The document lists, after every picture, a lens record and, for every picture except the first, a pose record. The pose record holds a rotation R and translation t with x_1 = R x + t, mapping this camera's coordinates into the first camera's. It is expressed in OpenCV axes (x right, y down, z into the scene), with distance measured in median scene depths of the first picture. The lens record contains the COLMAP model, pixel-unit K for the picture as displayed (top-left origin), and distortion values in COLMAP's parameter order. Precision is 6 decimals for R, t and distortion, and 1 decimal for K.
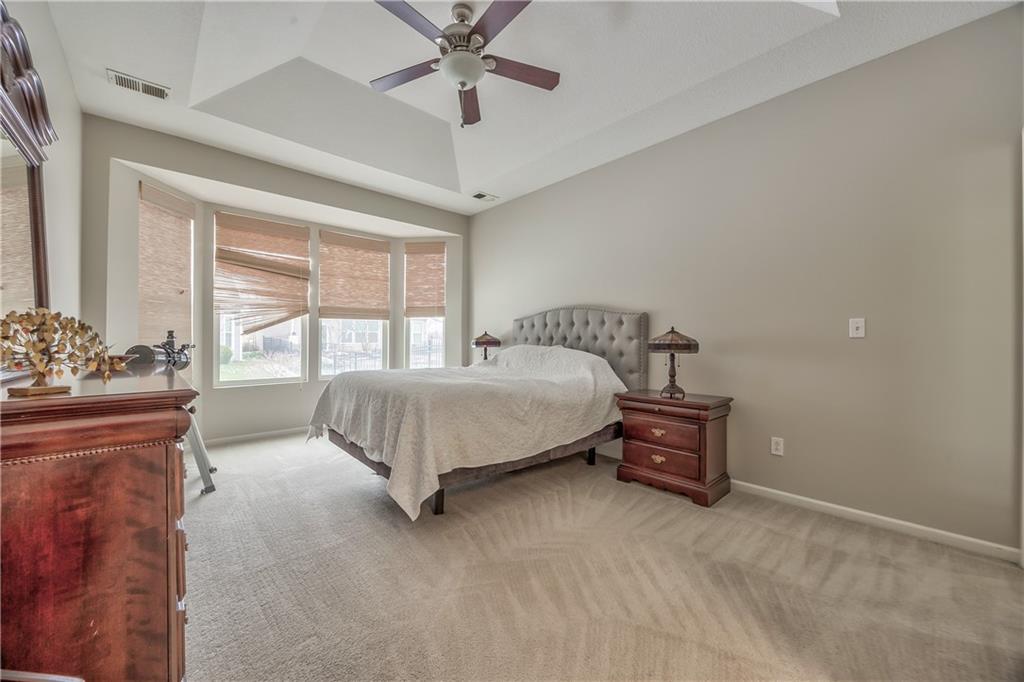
lens RADIAL K [[388.7, 0, 513.1], [0, 388.7, 343.1], [0, 0, 1]] dist [-0.009420, 0.000623]
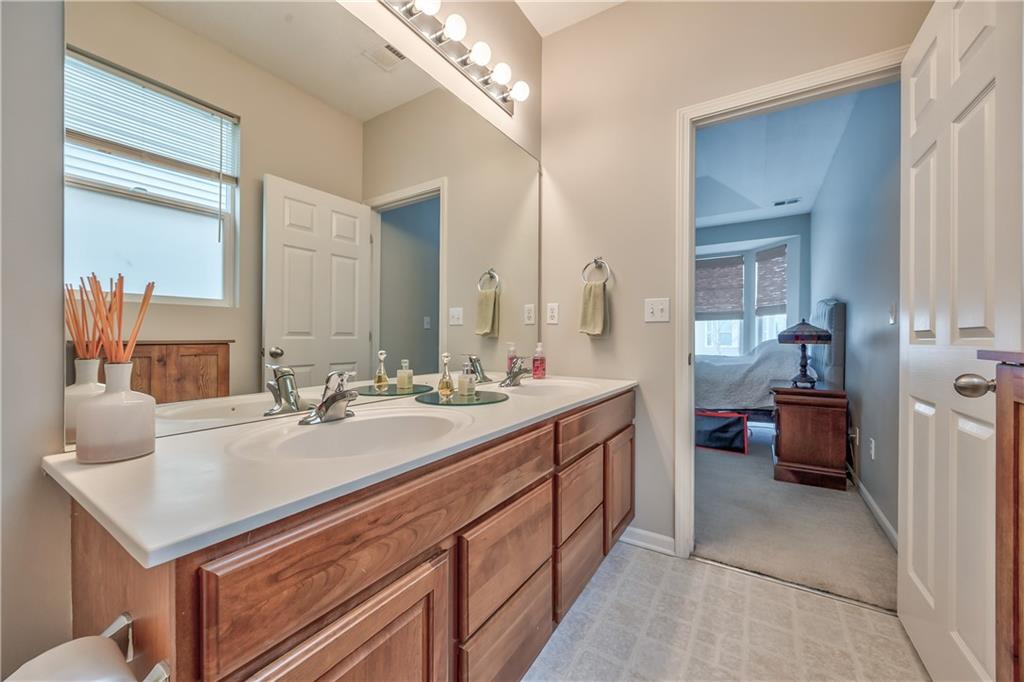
lens RADIAL K [[388.7, 0, 513.2], [0, 388.7, 340.1], [0, 0, 1]] dist [-0.009420, 0.000623]
pose [[0.263749, -0.000349, -0.964591, 0.675856], [-0.007551, 0.999969, -0.002427, 0.013357], [0.964562, 0.007924, 0.263738, -0.010829]]
